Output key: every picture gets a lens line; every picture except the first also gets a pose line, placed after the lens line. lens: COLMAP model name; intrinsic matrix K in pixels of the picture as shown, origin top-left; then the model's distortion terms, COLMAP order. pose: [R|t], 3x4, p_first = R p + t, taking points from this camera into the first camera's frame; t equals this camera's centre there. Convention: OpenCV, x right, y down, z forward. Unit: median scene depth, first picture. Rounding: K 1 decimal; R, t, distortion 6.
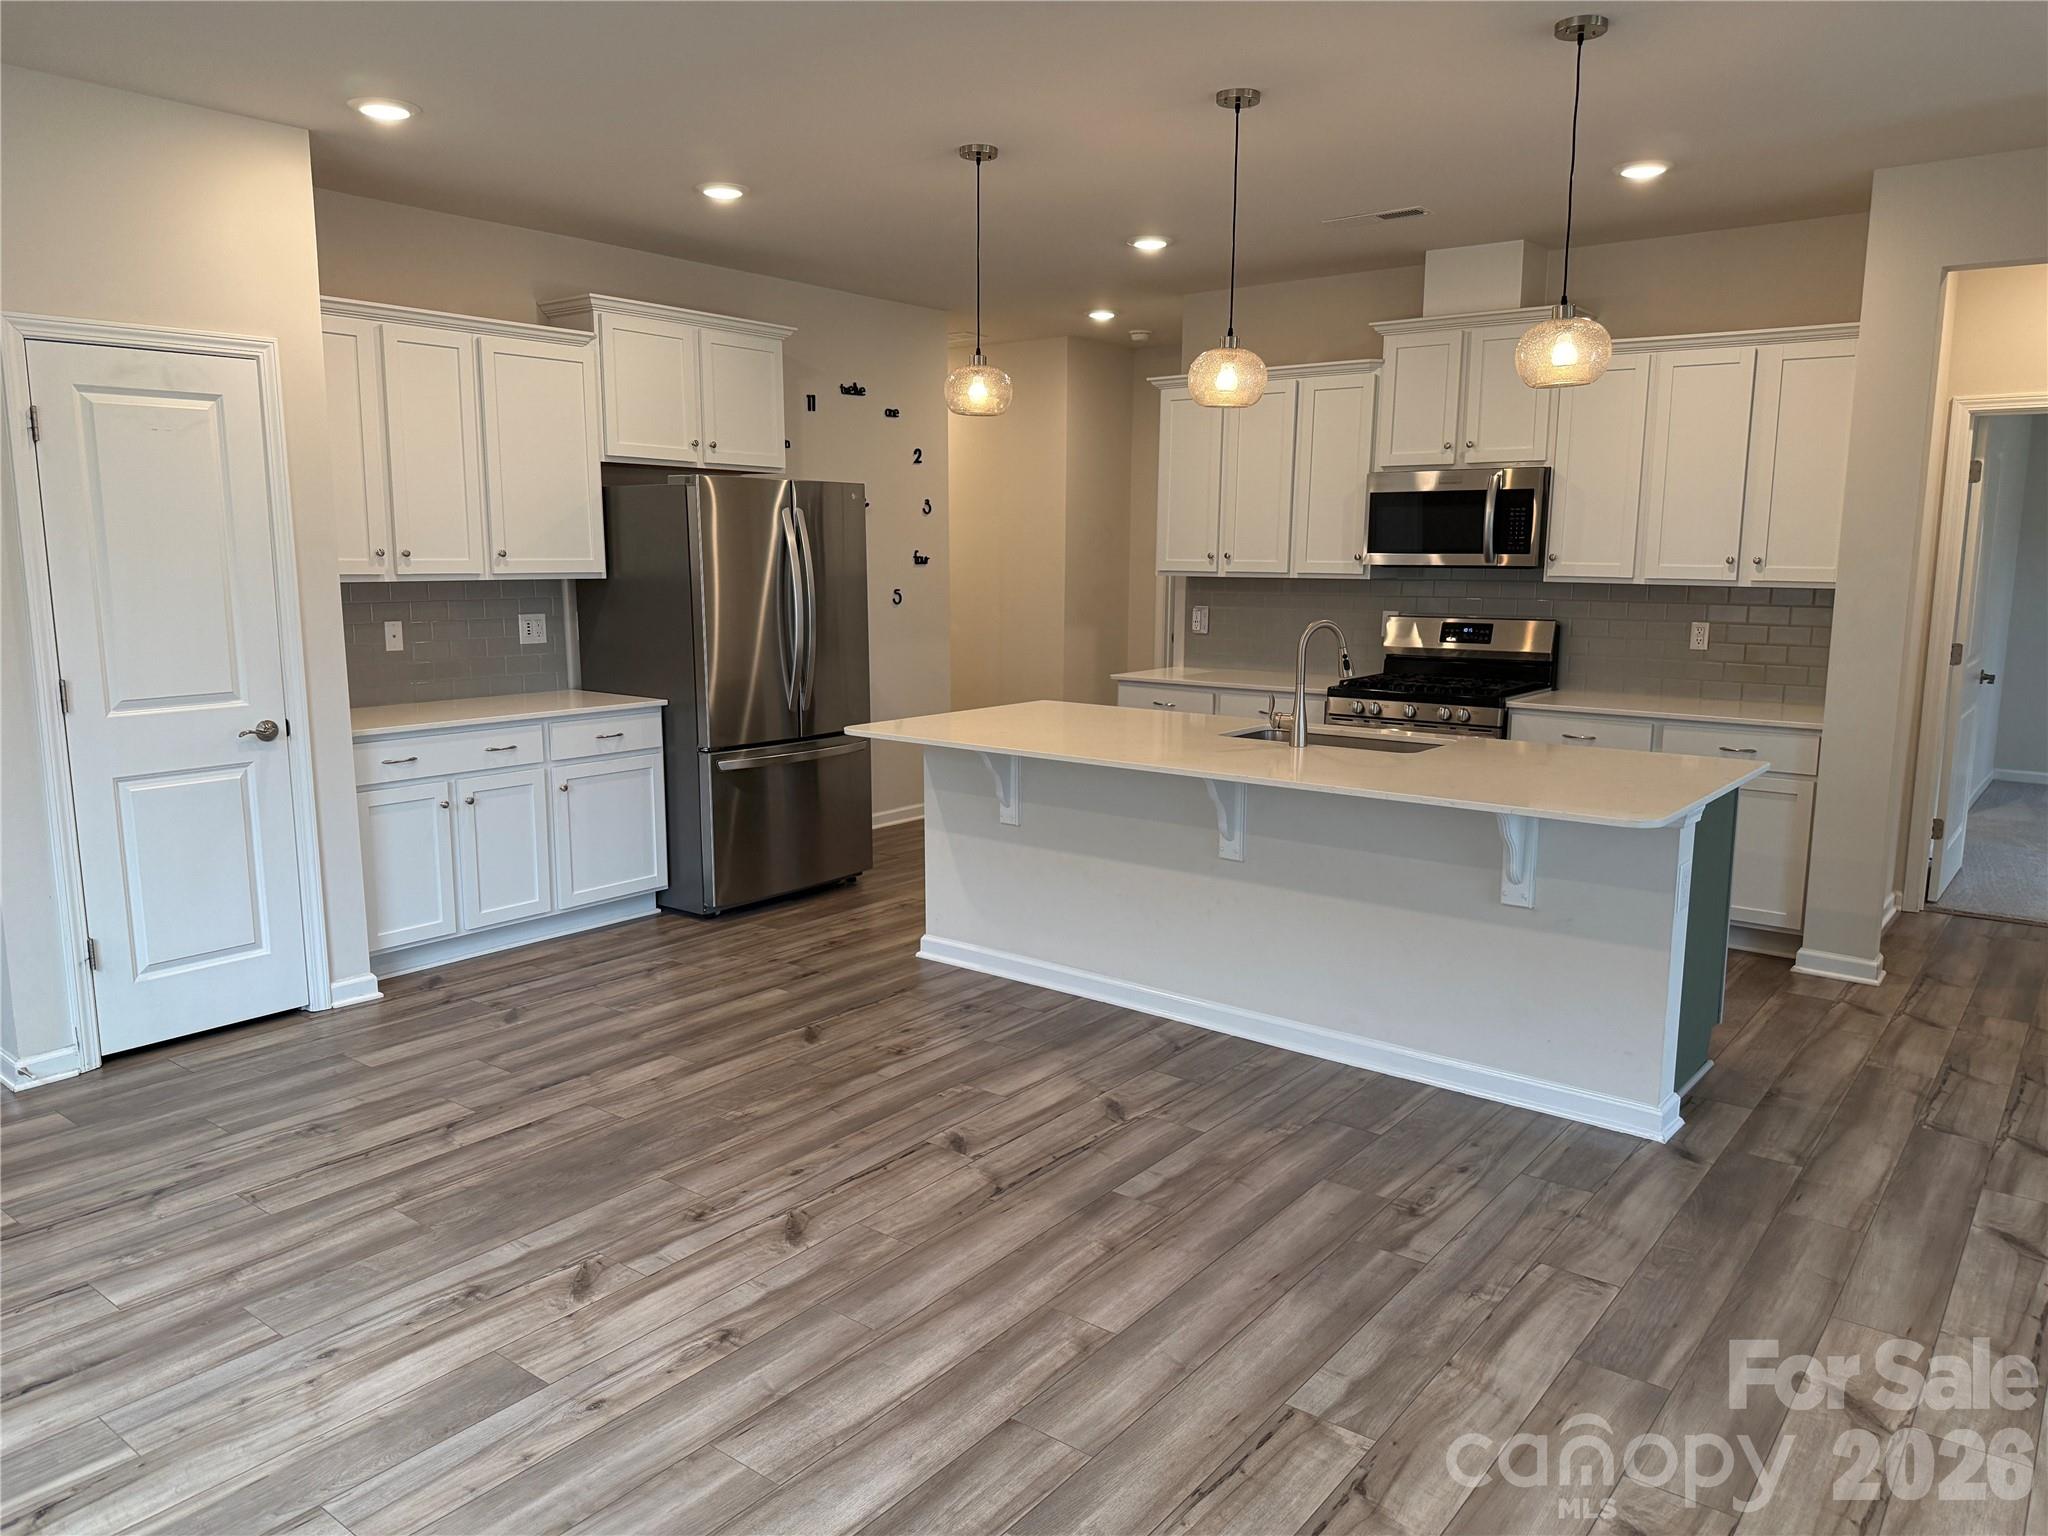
lens RADIAL K [[1425.0, 0, 1039.1], [0, 1425.0, 771.1], [0, 0, 1]] dist [0.049454, -0.072163]
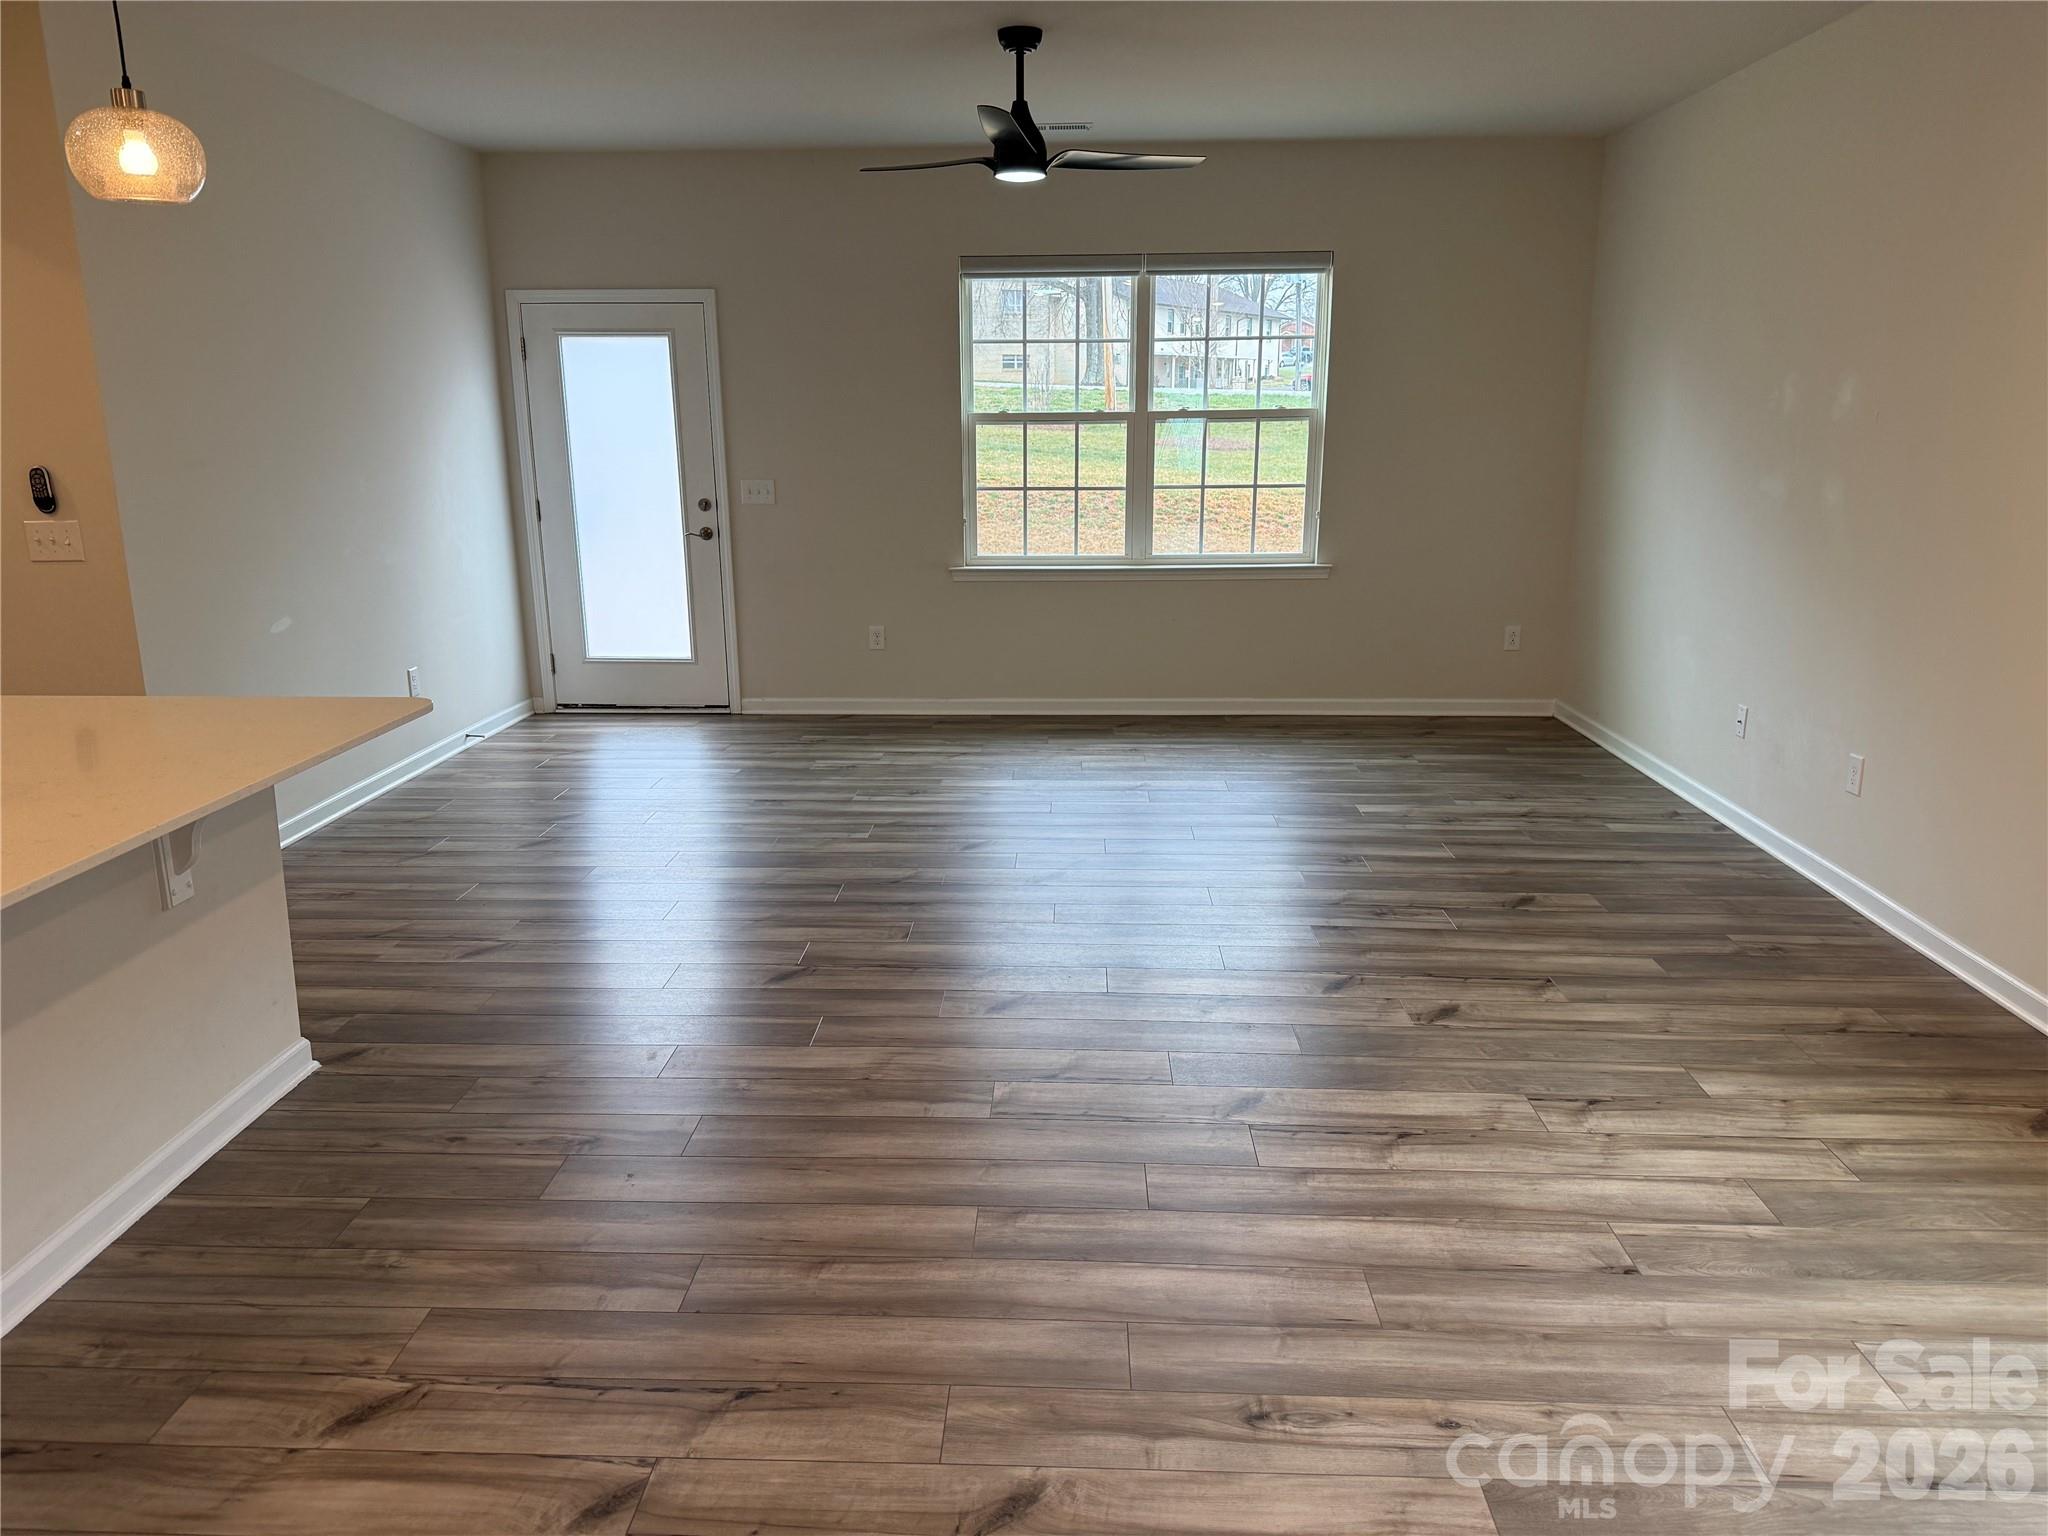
lens RADIAL K [[1430.4, 0, 1024.0], [0, 1430.4, 768.0], [0, 0, 1]] dist [0.138622, -0.210189]
pose [[-0.570396, -0.200050, 0.796636, -0.586057], [0.133365, 0.934460, 0.330150, -0.187792], [-0.810471, 0.294559, -0.506332, 1.148283]]
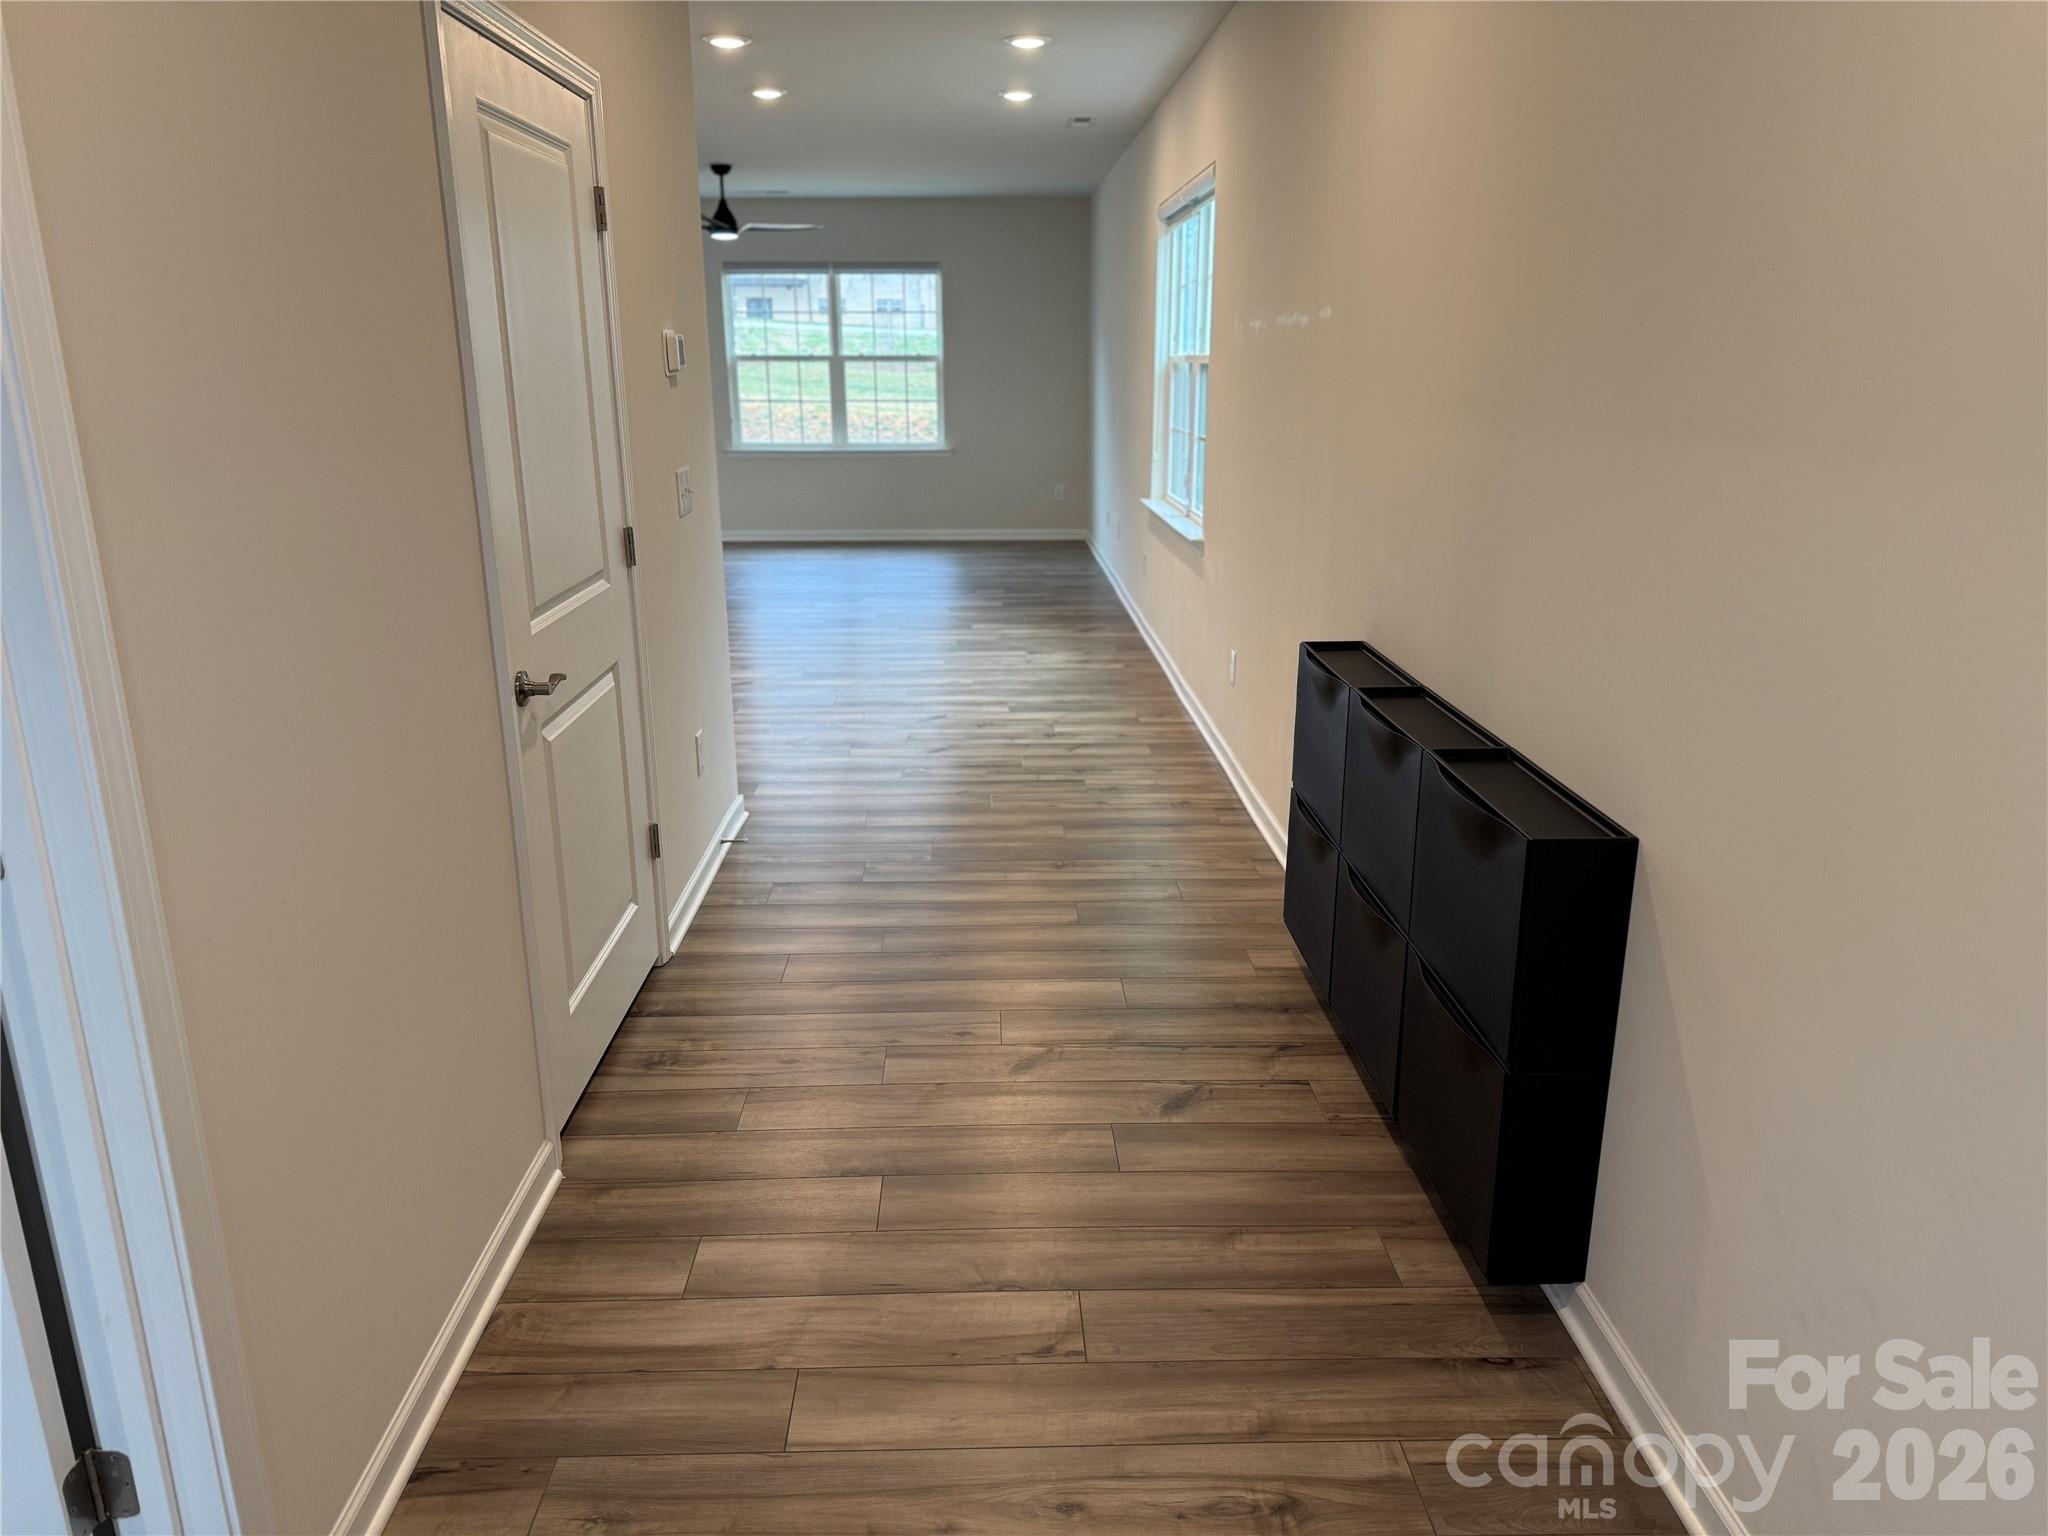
lens RADIAL K [[1436.3, 0, 1009.4], [0, 1436.3, 735.7], [0, 0, 1]] dist [0.212447, -0.393564]
pose [[-0.620736, -0.200898, 0.757844, -2.077053], [0.132489, 0.925833, 0.353950, -0.301761], [-0.772744, 0.320115, -0.548081, 1.723184]]
